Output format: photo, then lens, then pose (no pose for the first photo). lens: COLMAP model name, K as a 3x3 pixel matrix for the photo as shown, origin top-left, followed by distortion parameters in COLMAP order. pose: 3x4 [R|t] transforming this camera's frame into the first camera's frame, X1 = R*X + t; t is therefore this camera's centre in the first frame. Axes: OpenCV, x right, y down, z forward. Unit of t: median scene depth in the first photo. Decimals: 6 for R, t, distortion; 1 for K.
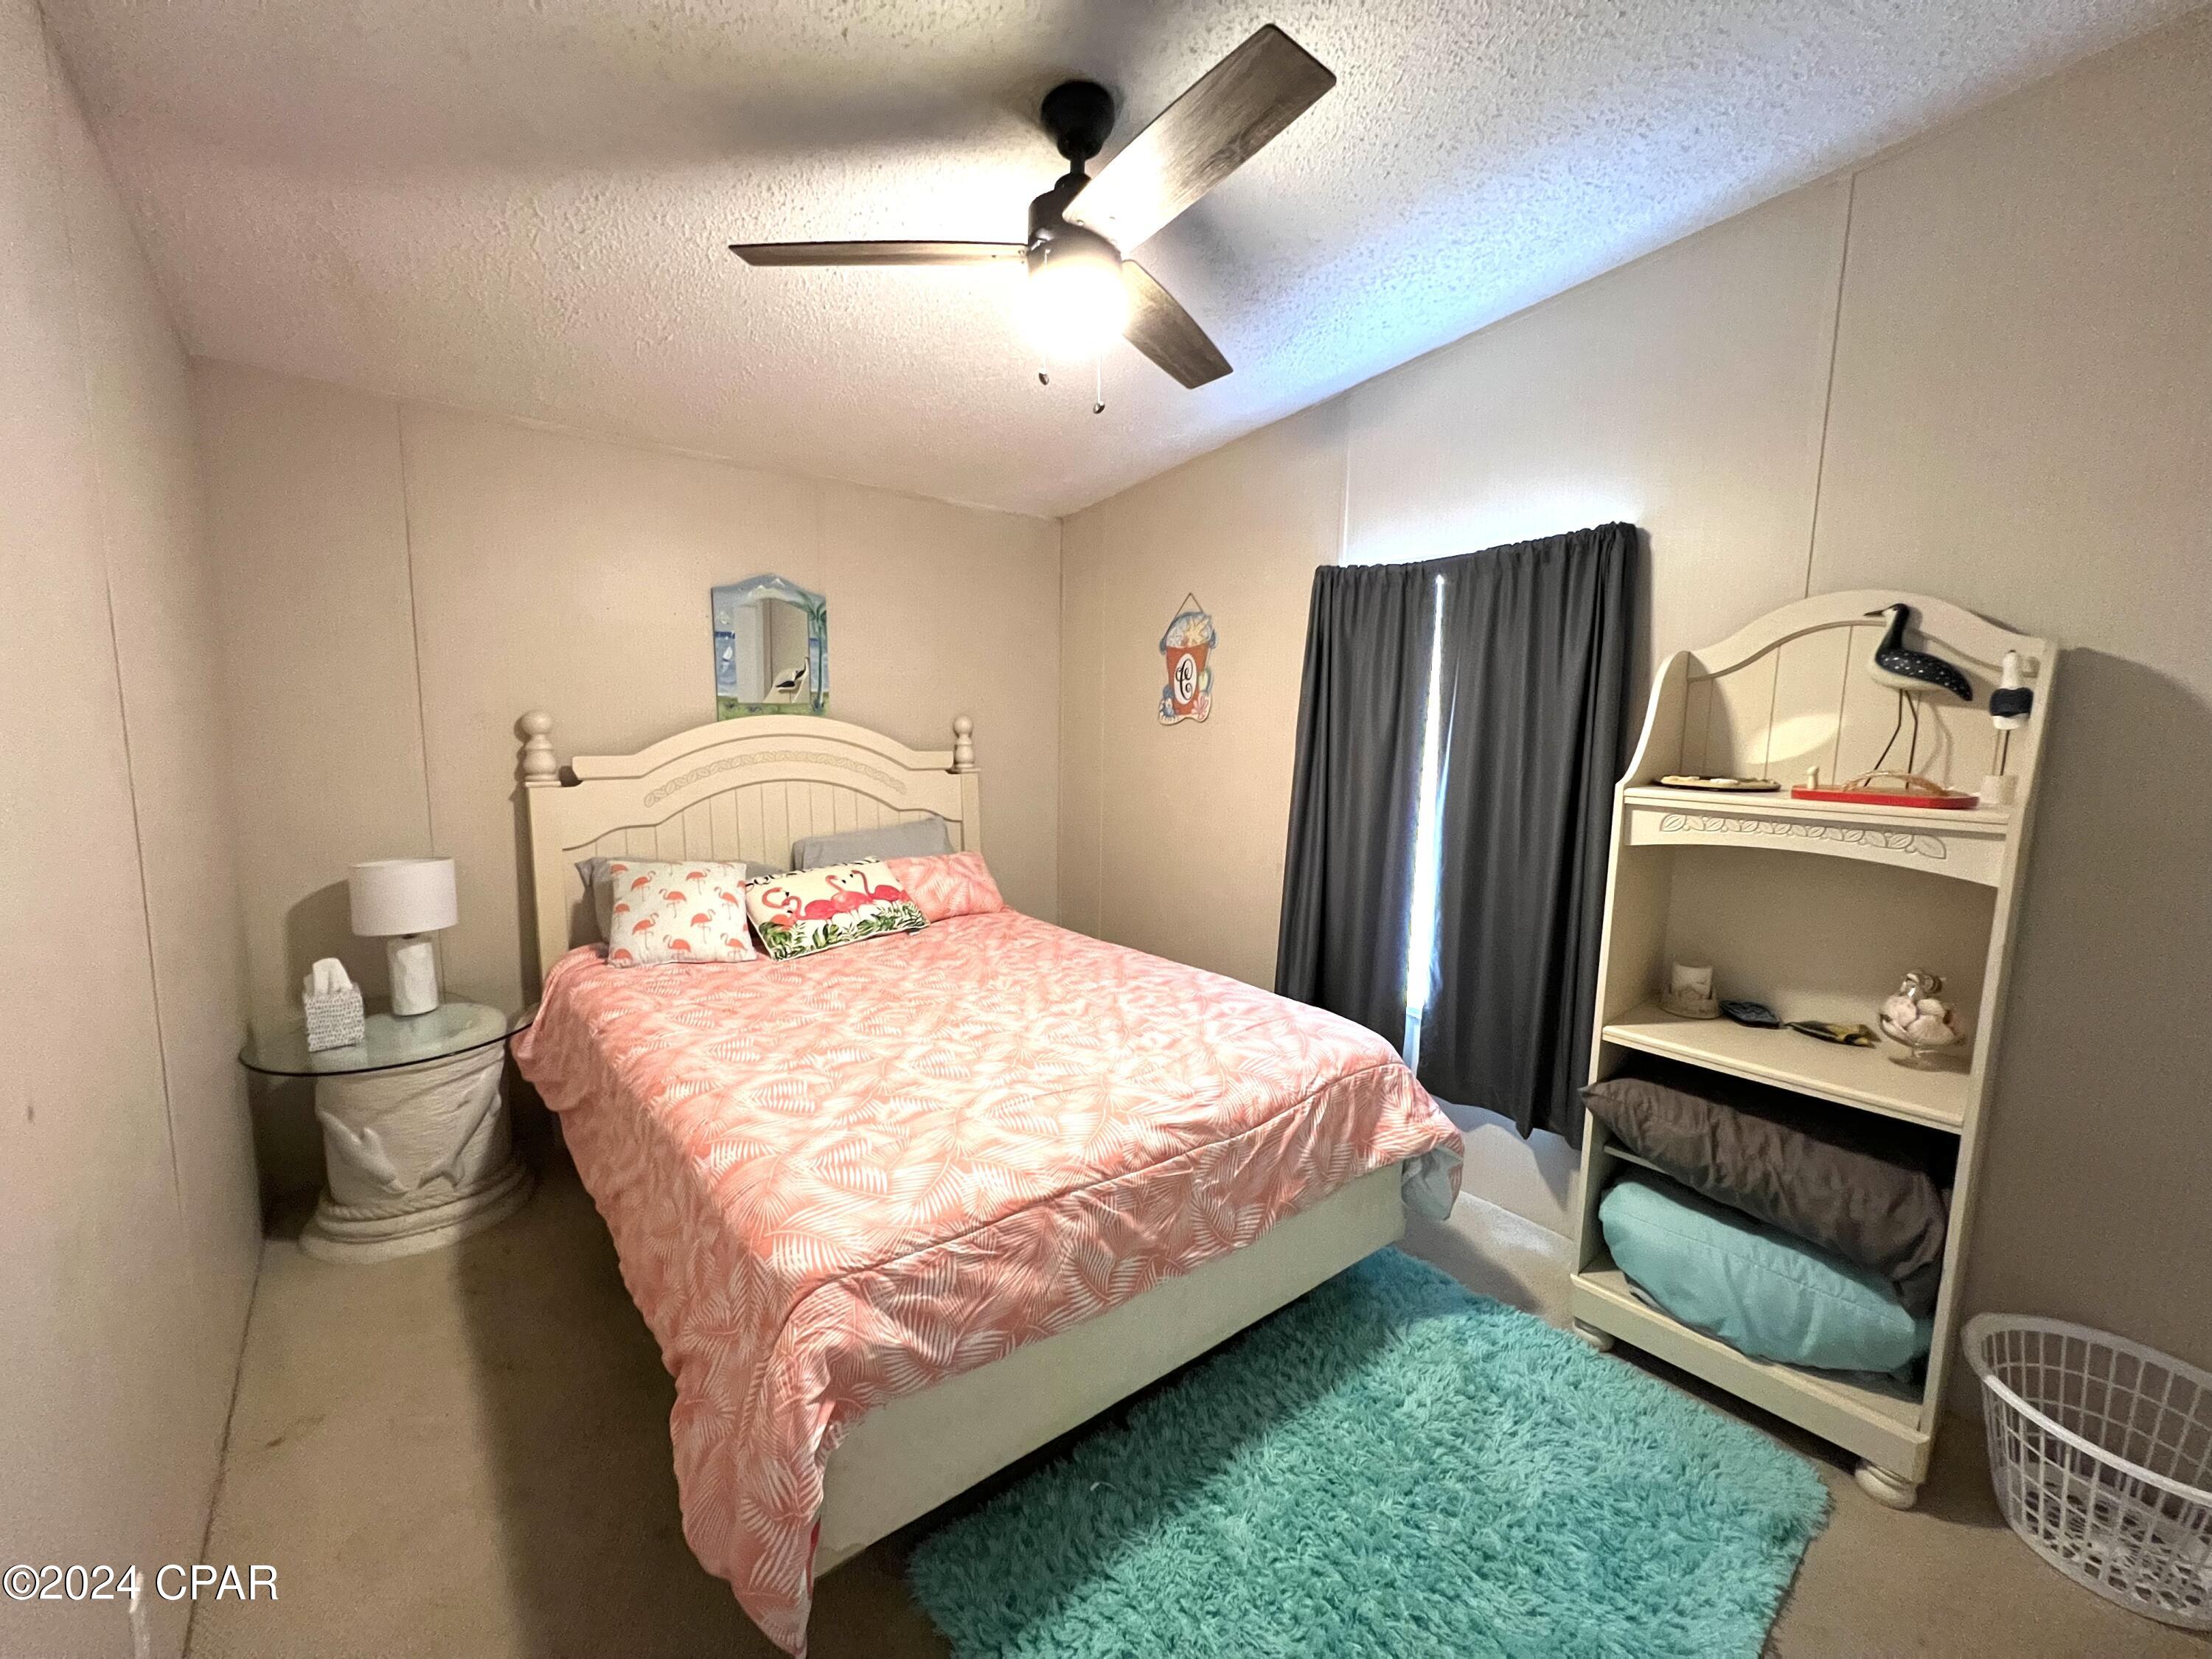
lens RADIAL K [[870.6, 0, 1106.6], [0, 870.6, 824.0], [0, 0, 1]] dist [-0.004109, -0.000092]
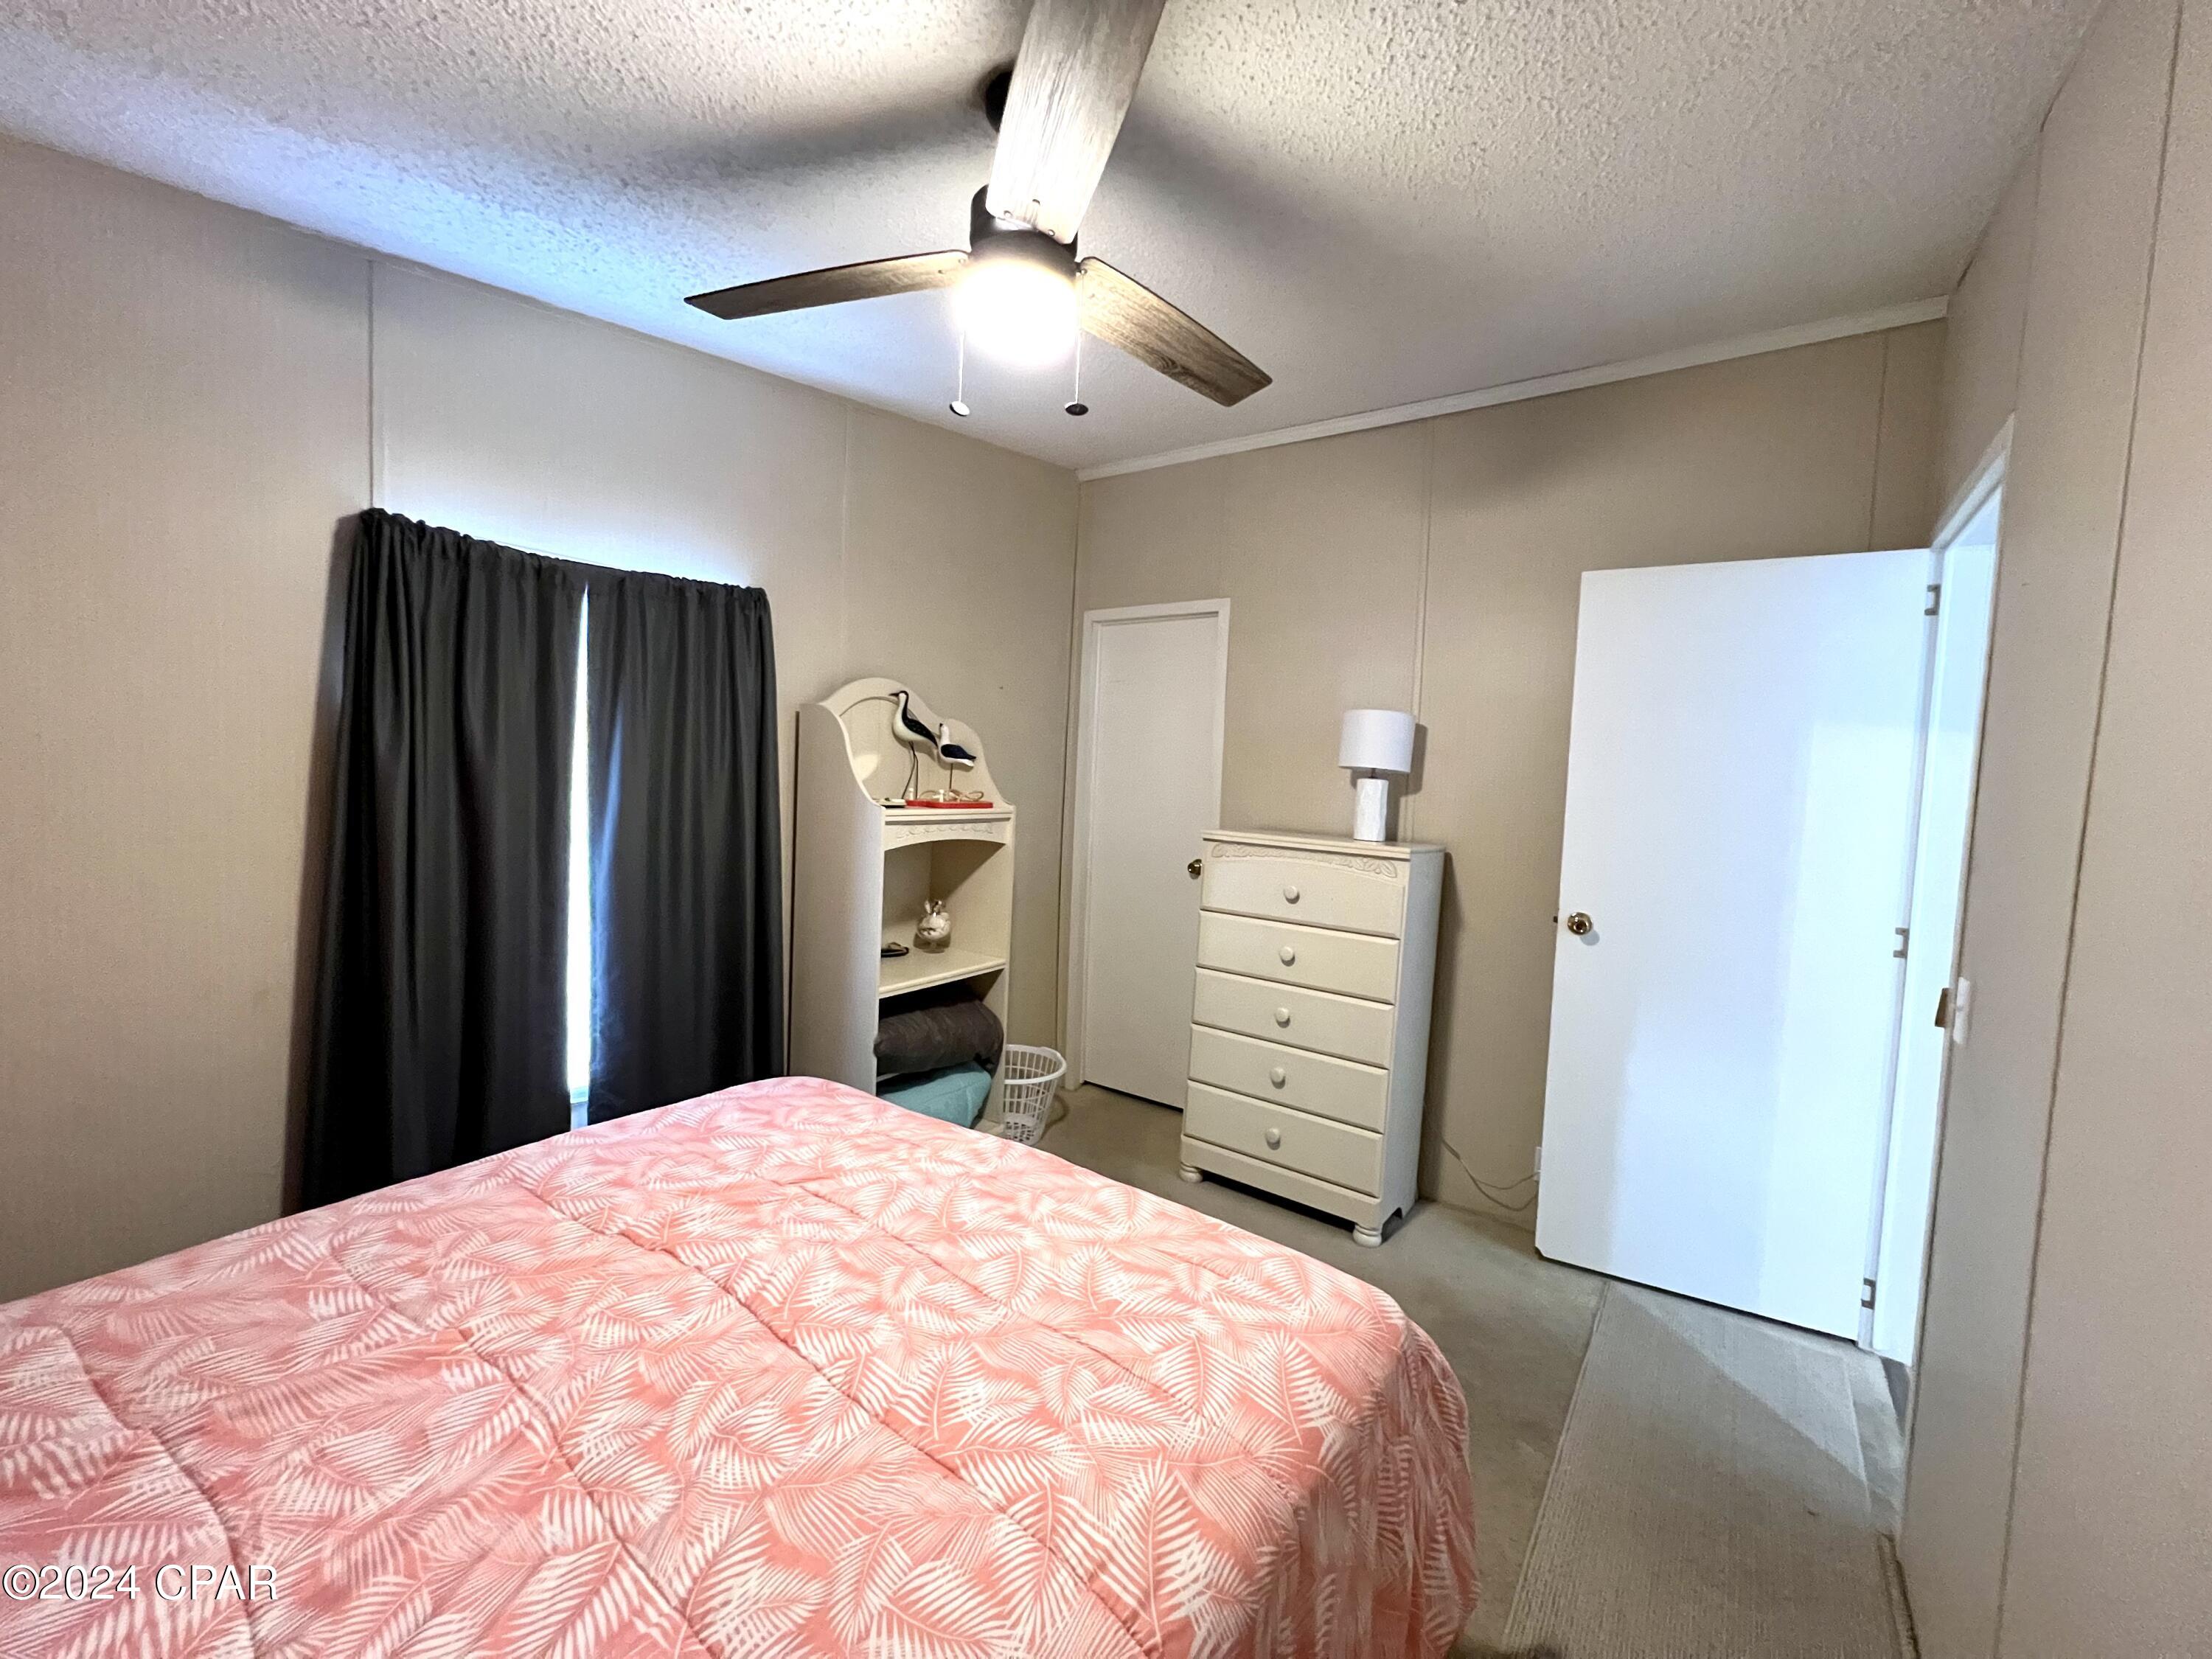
lens RADIAL K [[870.6, 0, 1107.4], [0, 870.6, 825.2], [0, 0, 1]] dist [-0.004109, -0.000092]
pose [[-0.251294, -0.084685, 0.964199, -0.683824], [0.076072, 0.991356, 0.106896, -0.116205], [-0.964917, 0.100210, -0.242679, 0.844233]]
